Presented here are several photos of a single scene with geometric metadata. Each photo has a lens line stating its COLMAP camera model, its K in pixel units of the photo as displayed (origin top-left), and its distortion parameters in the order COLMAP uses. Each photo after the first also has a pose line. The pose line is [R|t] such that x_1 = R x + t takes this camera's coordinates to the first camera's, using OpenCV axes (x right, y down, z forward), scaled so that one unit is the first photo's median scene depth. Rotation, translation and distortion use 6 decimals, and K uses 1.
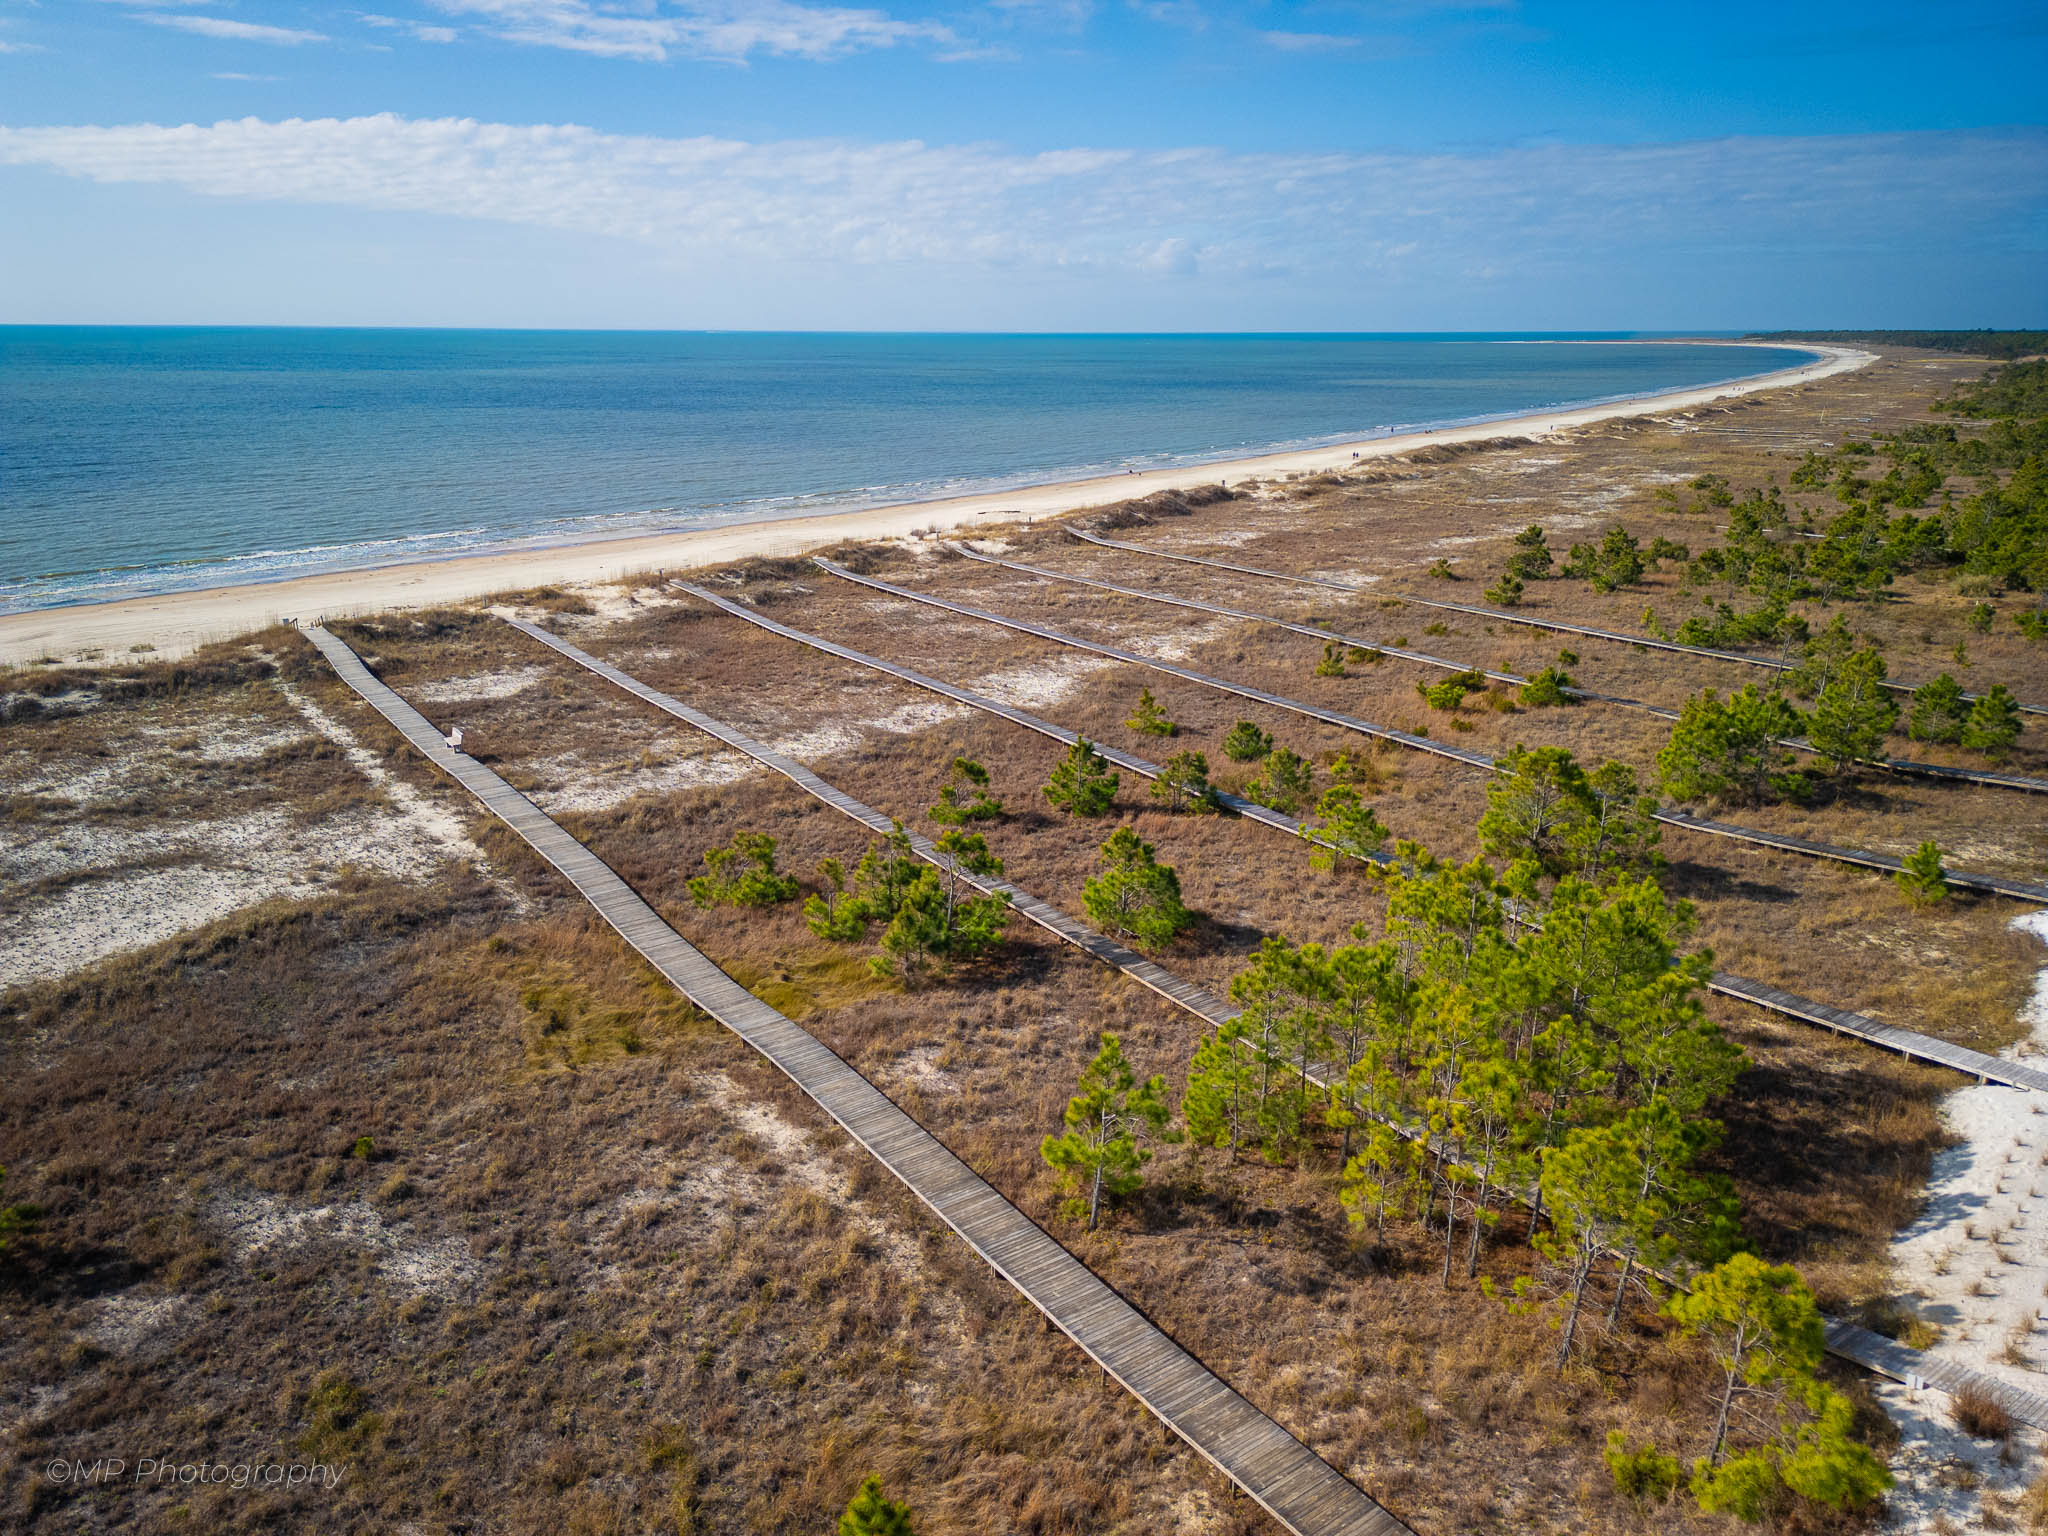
lens RADIAL K [[1443.9, 0, 1024.0], [0, 1443.9, 768.0], [0, 0, 1]] dist [0.004133, 0.001438]
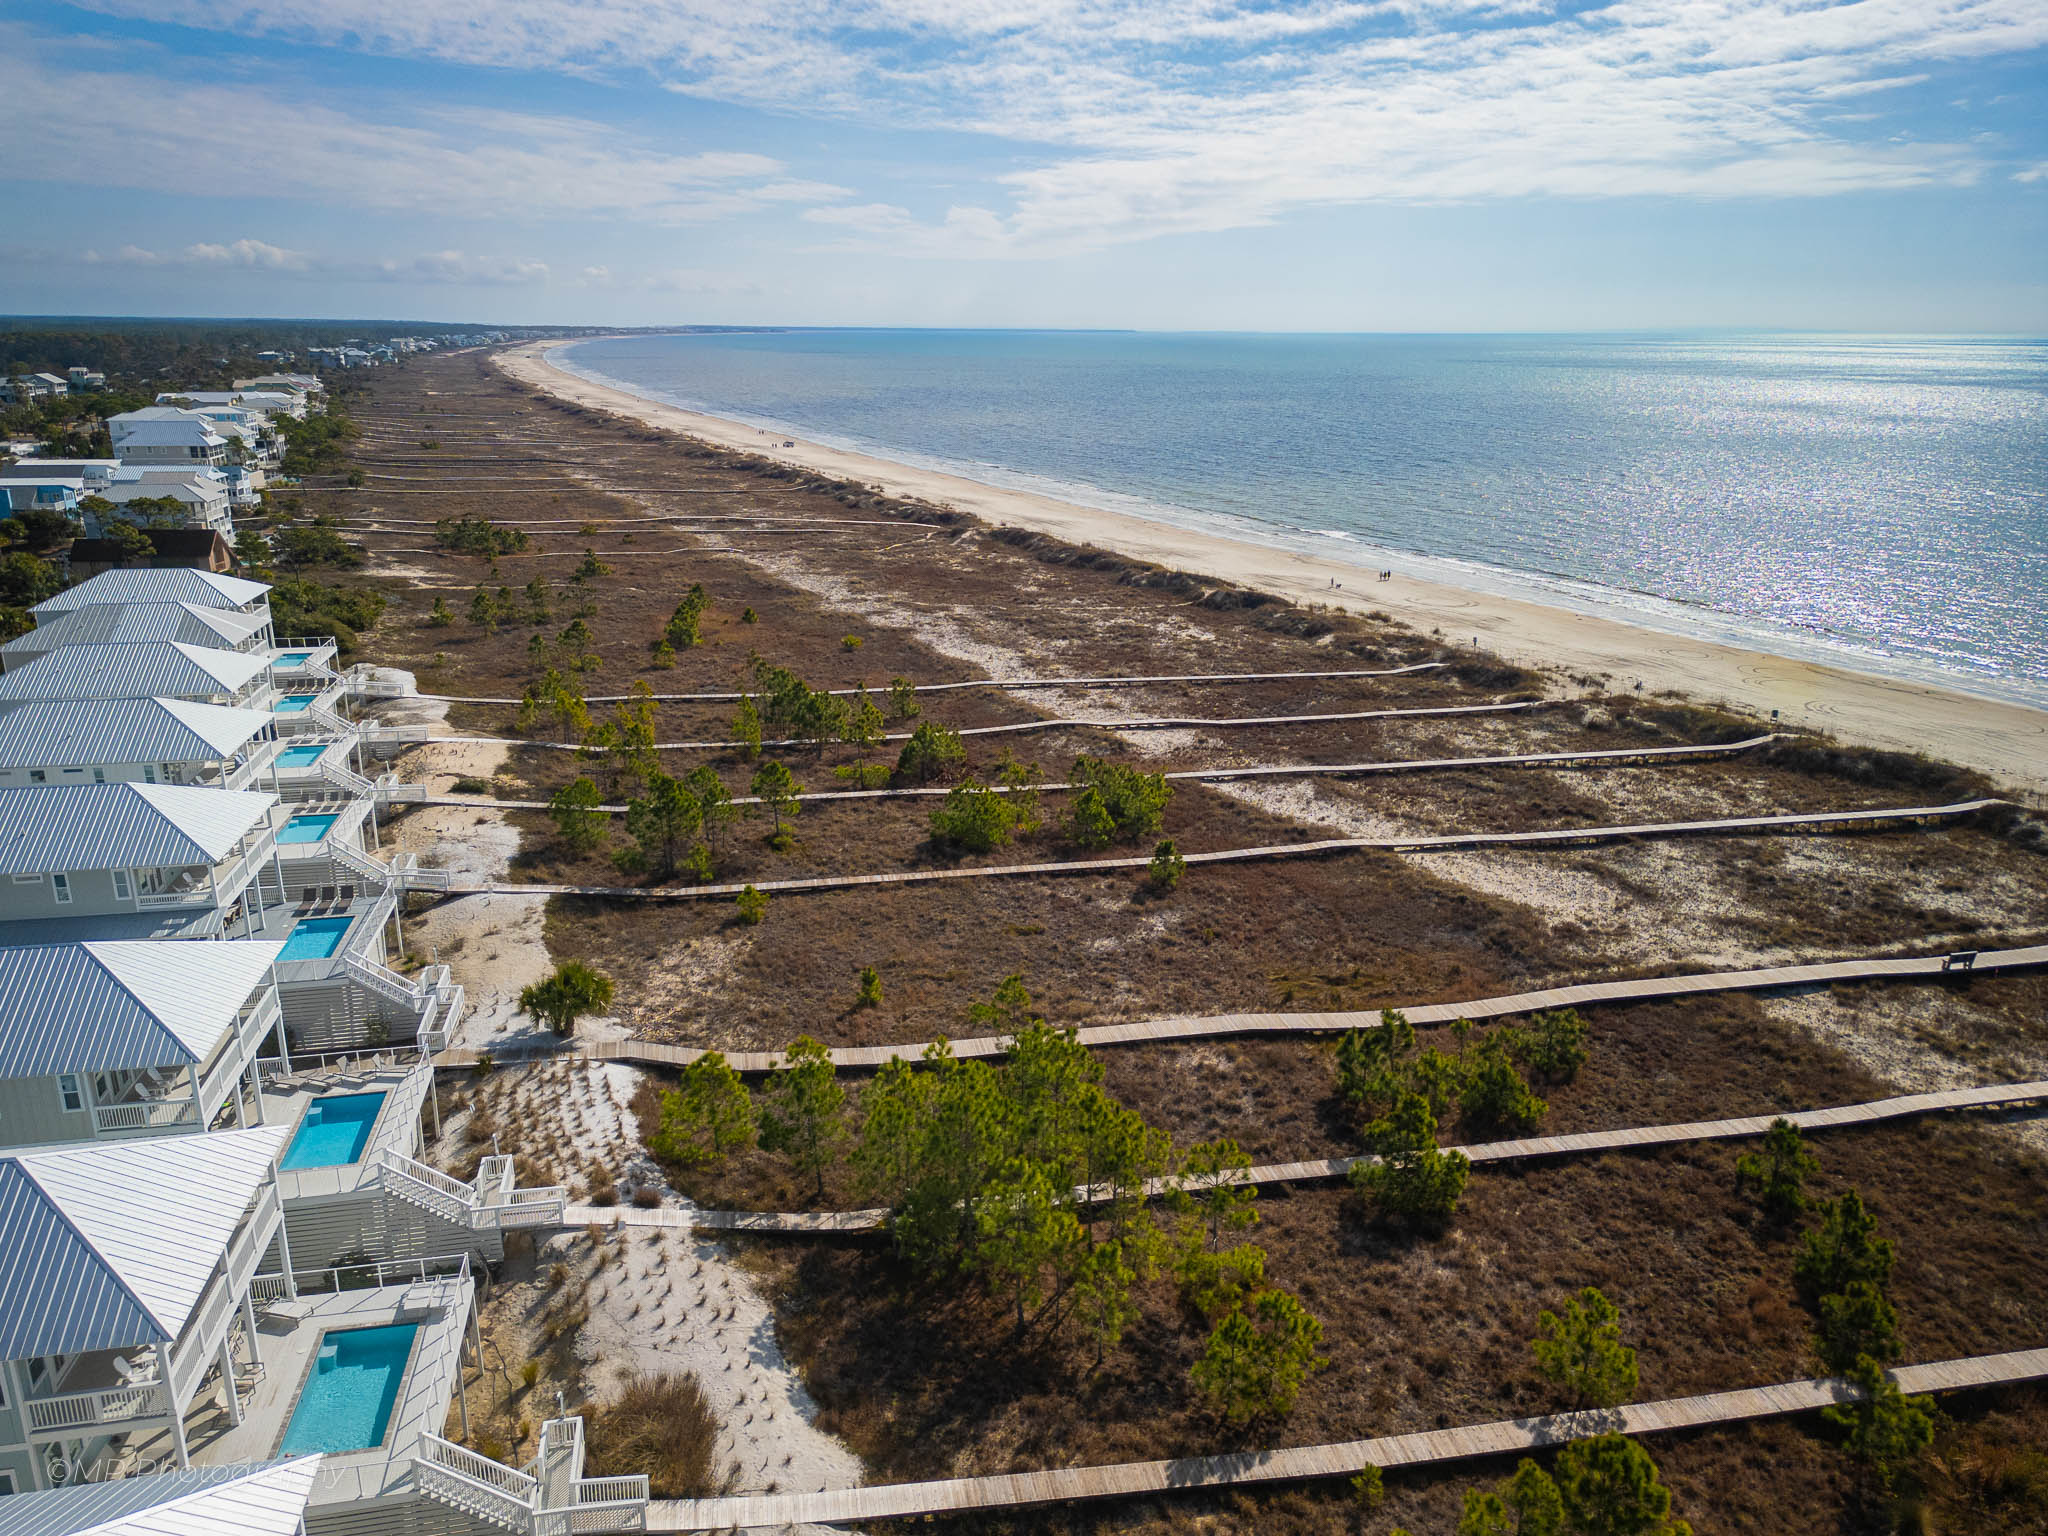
lens RADIAL K [[1443.9, 0, 1024.0], [0, 1443.9, 768.0], [0, 0, 1]] dist [0.004133, 0.001438]
pose [[-0.406969, 0.250218, -0.878503, 0.932616], [-0.270453, 0.885621, 0.377533, -0.434620], [0.872486, 0.391238, -0.292748, 0.829508]]
